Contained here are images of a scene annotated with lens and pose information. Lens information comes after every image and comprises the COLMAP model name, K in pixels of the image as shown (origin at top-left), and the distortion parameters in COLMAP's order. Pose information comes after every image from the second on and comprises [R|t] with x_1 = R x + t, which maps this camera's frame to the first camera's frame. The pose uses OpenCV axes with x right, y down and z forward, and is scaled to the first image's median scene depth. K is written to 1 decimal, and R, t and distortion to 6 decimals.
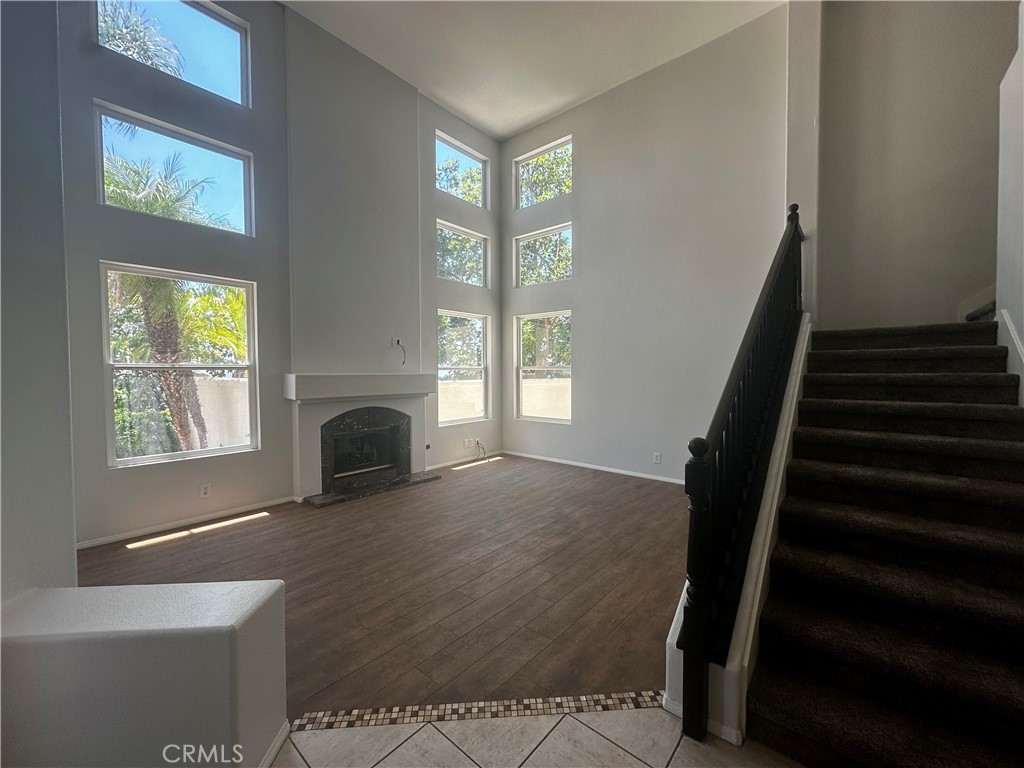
lens RADIAL K [[411.3, 0, 512.0], [0, 411.3, 384.0], [0, 0, 1]] dist [-0.000739, -0.000126]
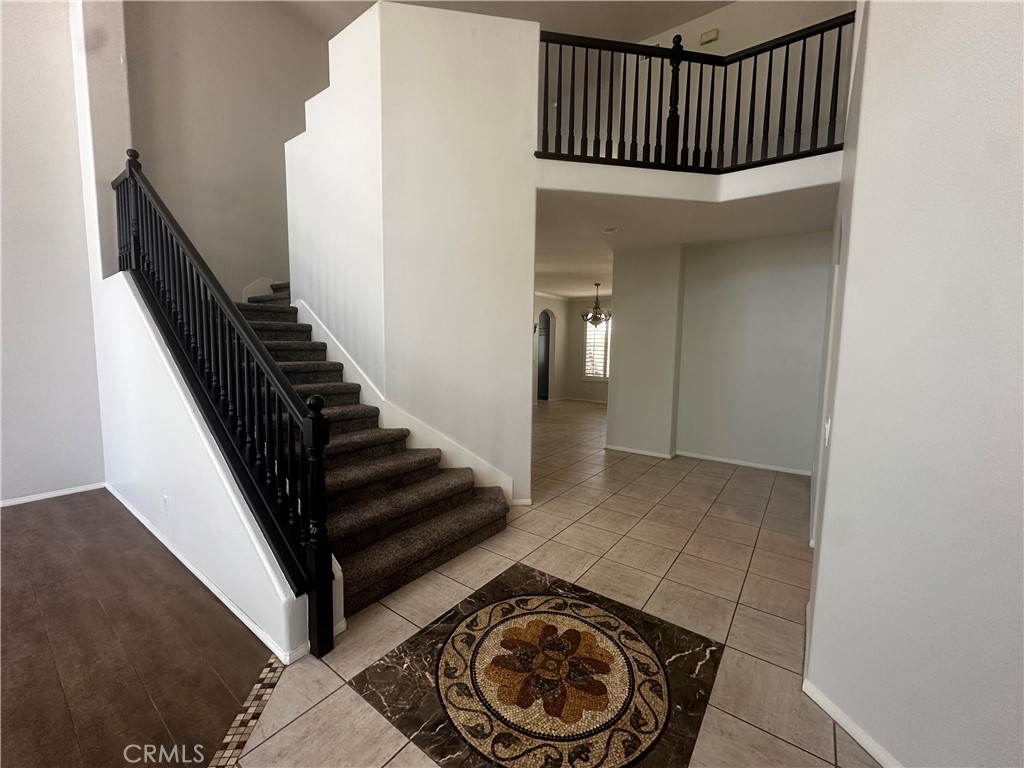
lens RADIAL K [[411.3, 0, 512.0], [0, 411.3, 384.0], [0, 0, 1]] dist [-0.000739, -0.000126]
pose [[-0.079962, -0.090769, 0.992657, -0.626348], [0.014841, 0.995627, 0.092236, 0.002951], [-0.996687, 0.022108, -0.078265, 0.502490]]
